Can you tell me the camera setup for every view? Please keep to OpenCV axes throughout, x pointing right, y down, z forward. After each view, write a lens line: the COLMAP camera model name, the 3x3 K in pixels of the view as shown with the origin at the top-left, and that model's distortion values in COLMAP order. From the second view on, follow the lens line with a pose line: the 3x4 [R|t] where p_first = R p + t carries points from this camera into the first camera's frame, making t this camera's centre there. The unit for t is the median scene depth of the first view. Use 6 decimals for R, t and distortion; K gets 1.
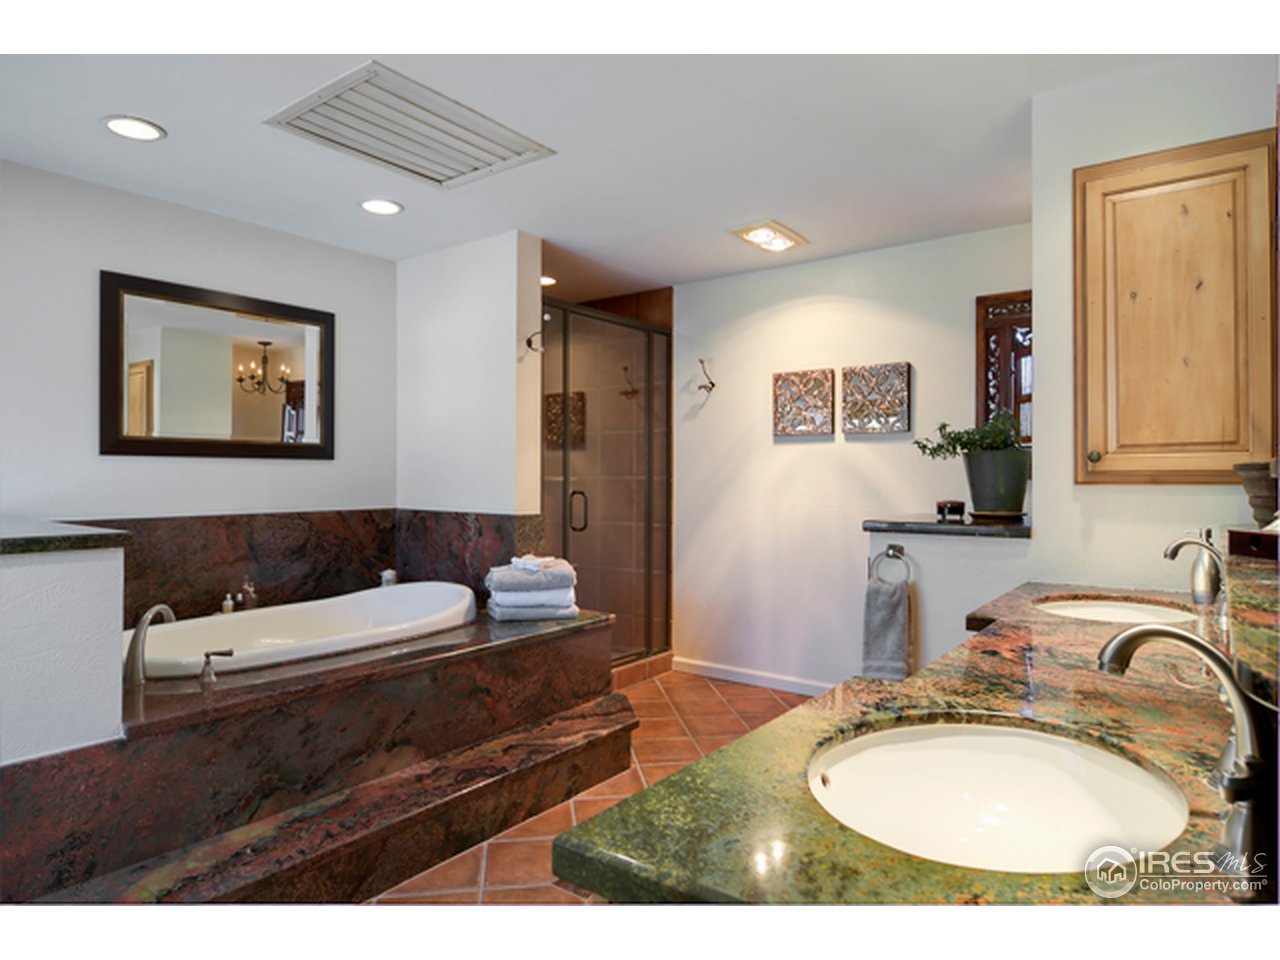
lens RADIAL K [[764.0, 0, 640.0], [0, 764.0, 480.0], [0, 0, 1]] dist [-0.025052, -0.000249]
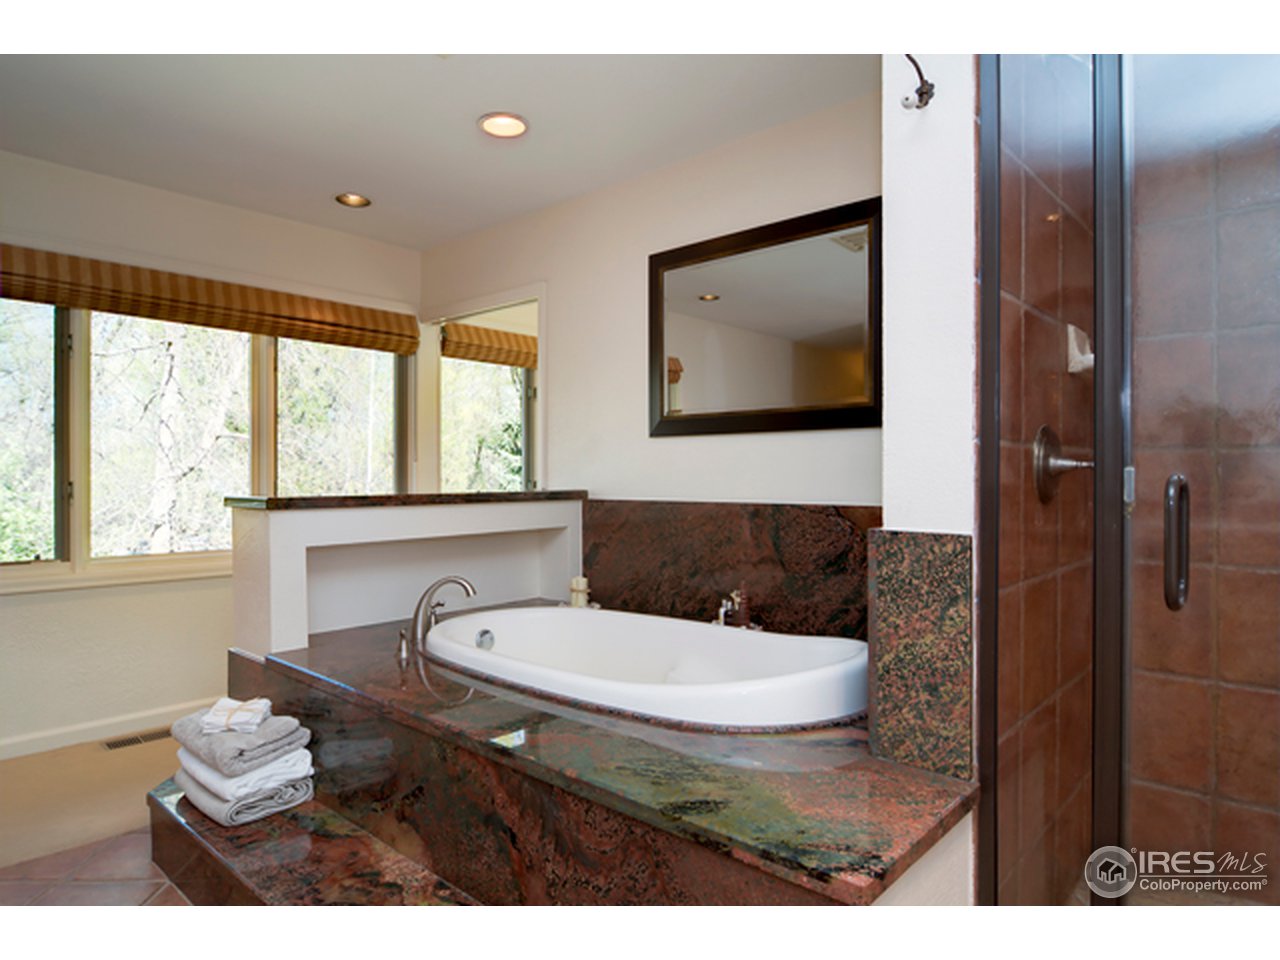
lens RADIAL K [[764.0, 0, 640.0], [0, 764.0, 480.0], [0, 0, 1]] dist [-0.025052, -0.000249]
pose [[-0.099471, 0.002333, -0.995038, 0.285734], [-0.003732, 0.999989, 0.002718, 0.020176], [0.995033, 0.003984, -0.099461, 1.001497]]
